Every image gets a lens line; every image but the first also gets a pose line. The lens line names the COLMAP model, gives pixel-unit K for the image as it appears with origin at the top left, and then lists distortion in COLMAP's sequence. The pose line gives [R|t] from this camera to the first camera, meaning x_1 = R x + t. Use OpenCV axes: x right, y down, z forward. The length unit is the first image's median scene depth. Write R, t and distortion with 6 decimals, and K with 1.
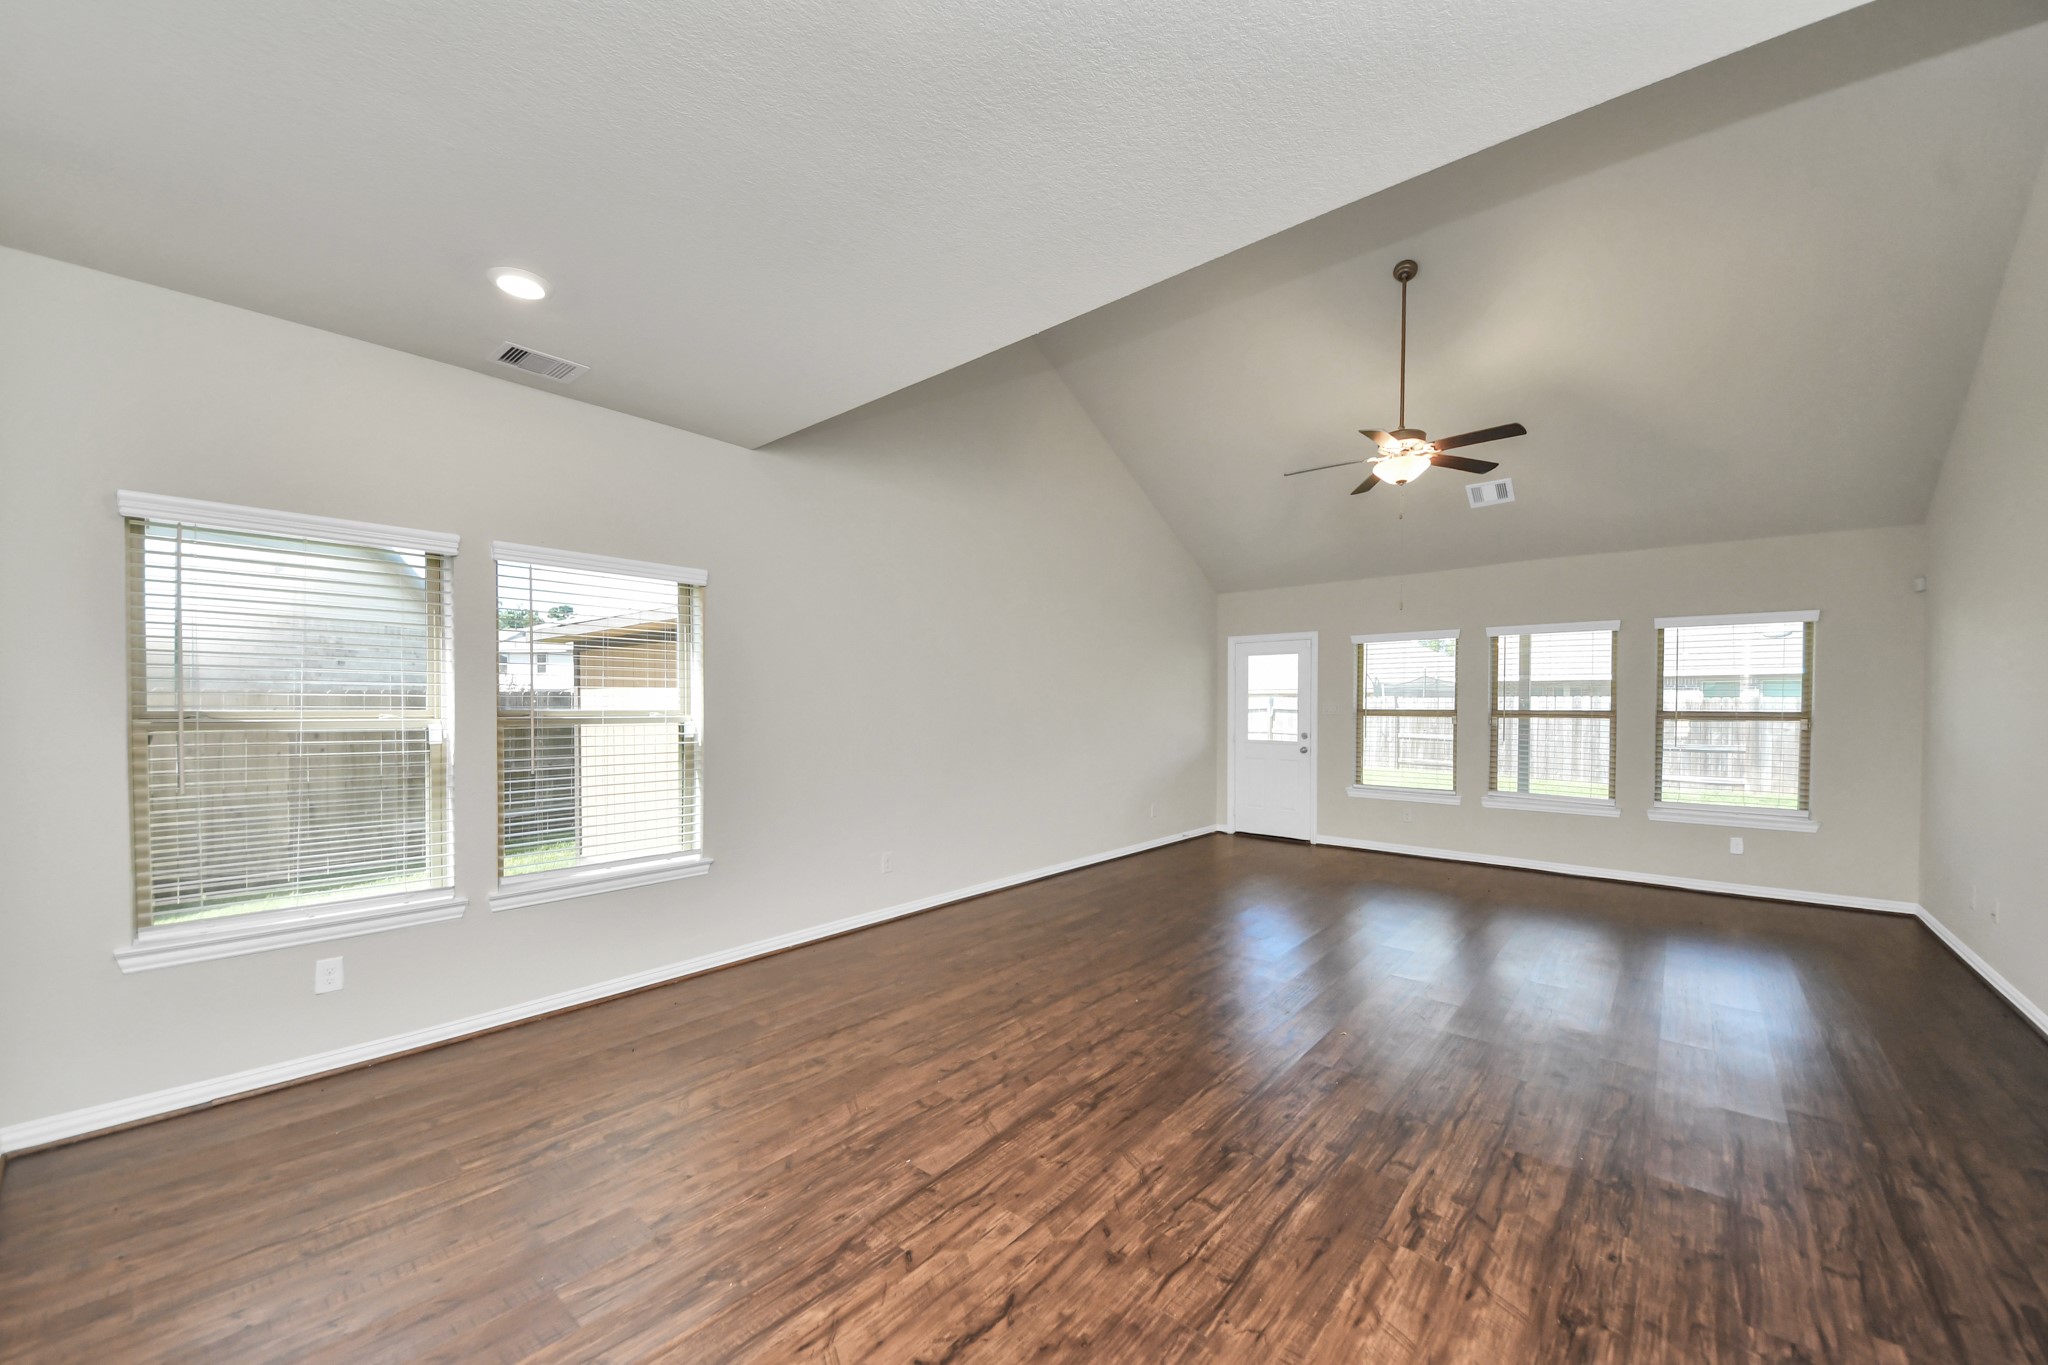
lens RADIAL K [[760.6, 0, 1012.7], [0, 760.6, 726.2], [0, 0, 1]] dist [-0.000058, -0.008225]
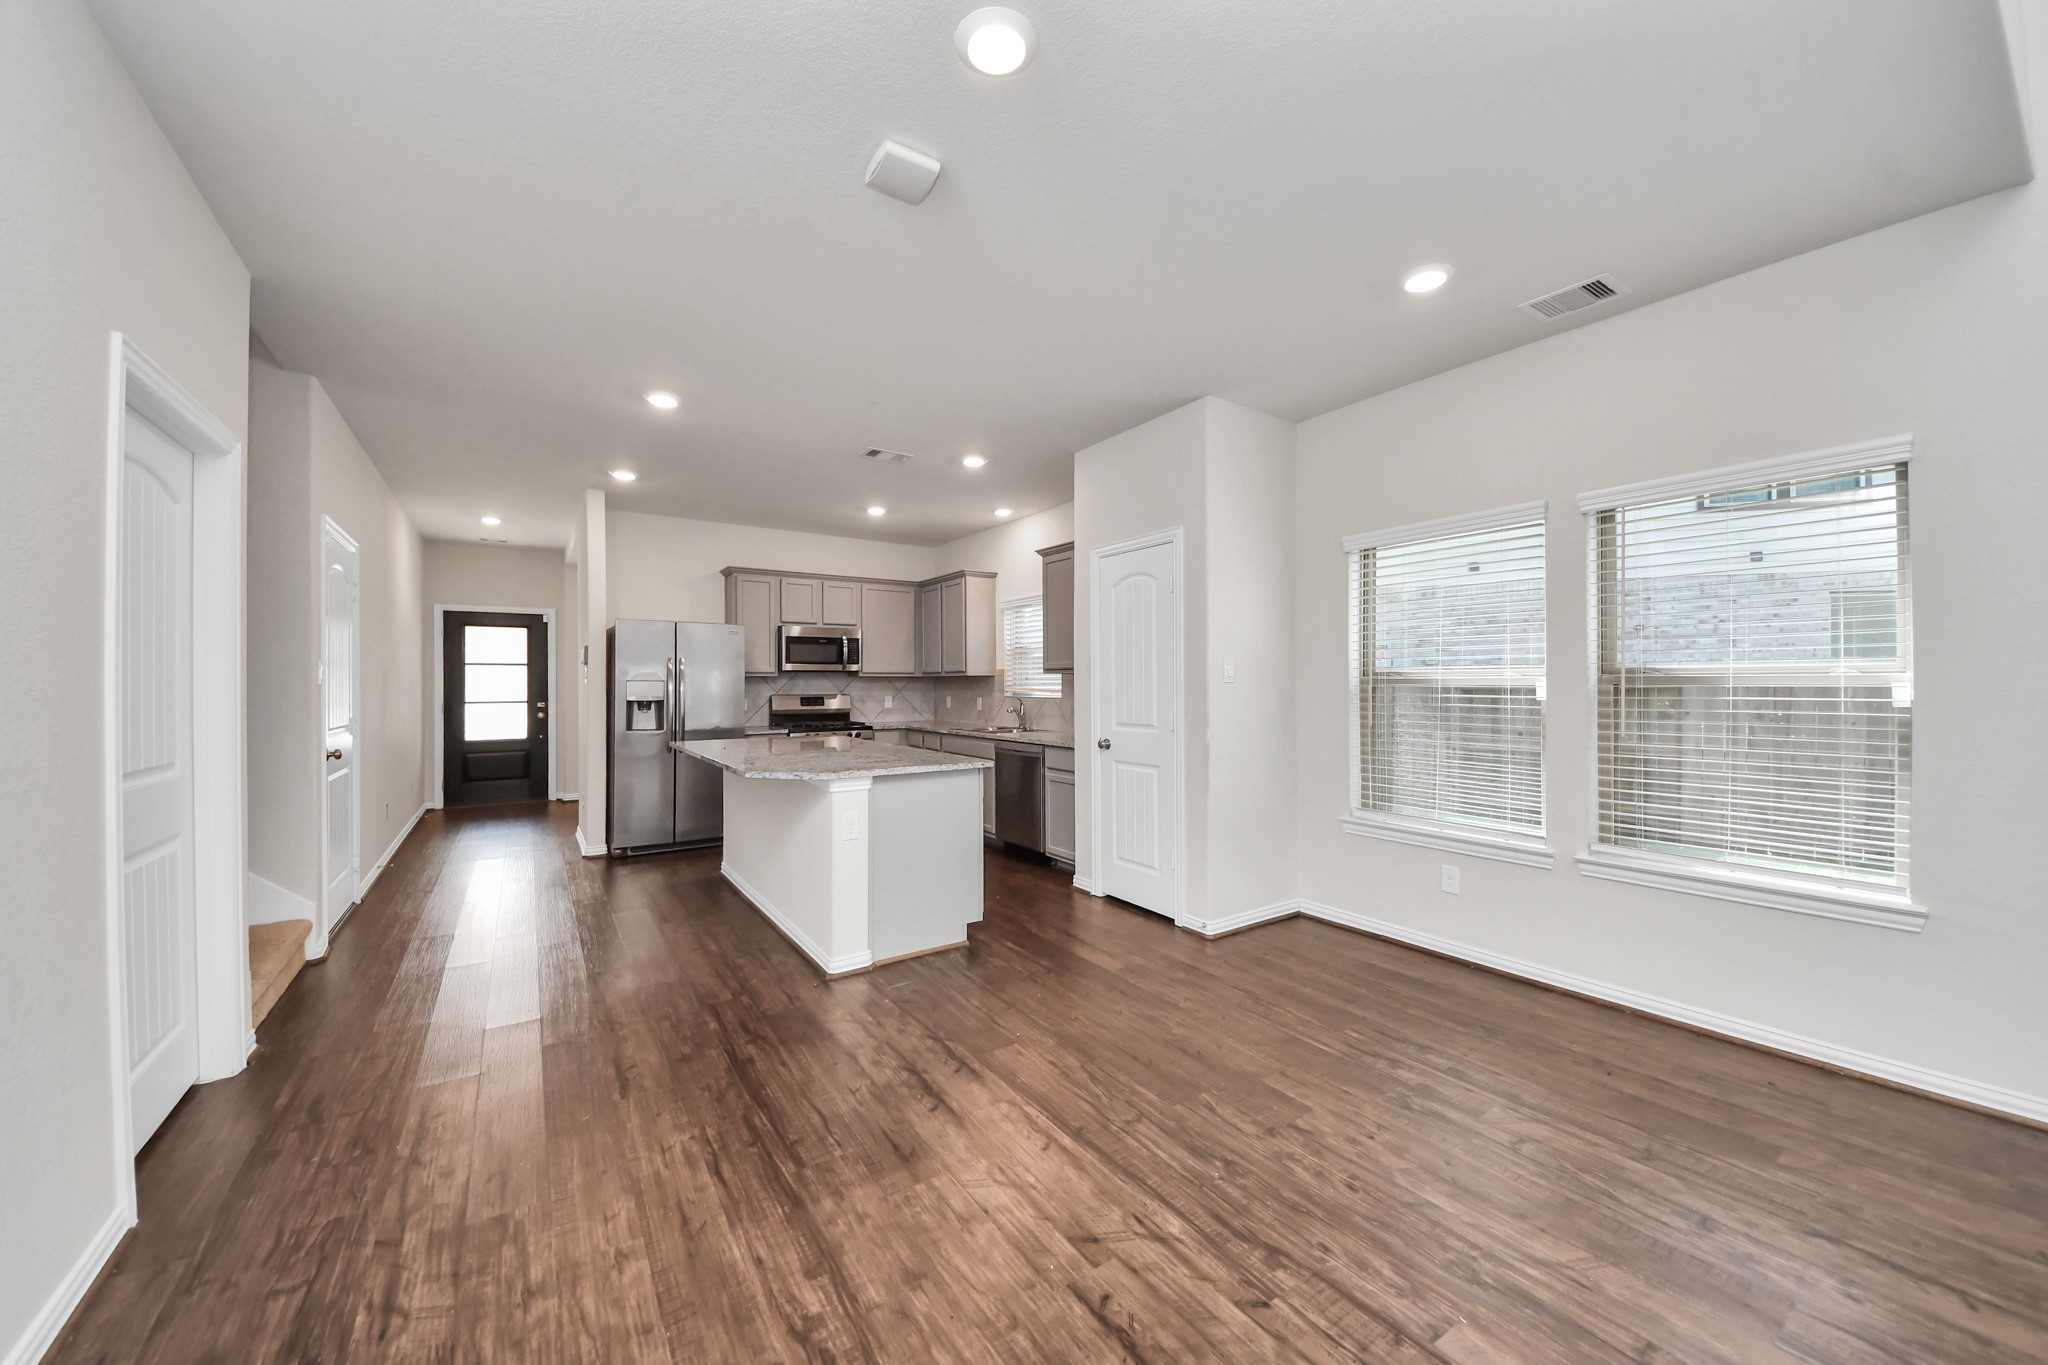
lens RADIAL K [[729.6, 0, 1024.0], [0, 729.6, 682.5], [0, 0, 1]] dist [-0.005415, -0.000135]
pose [[-0.238853, 0.001054, -0.971055, 0.403754], [-0.023076, 0.999711, 0.006761, 0.007400], [0.970782, 0.024023, -0.238759, 0.529709]]
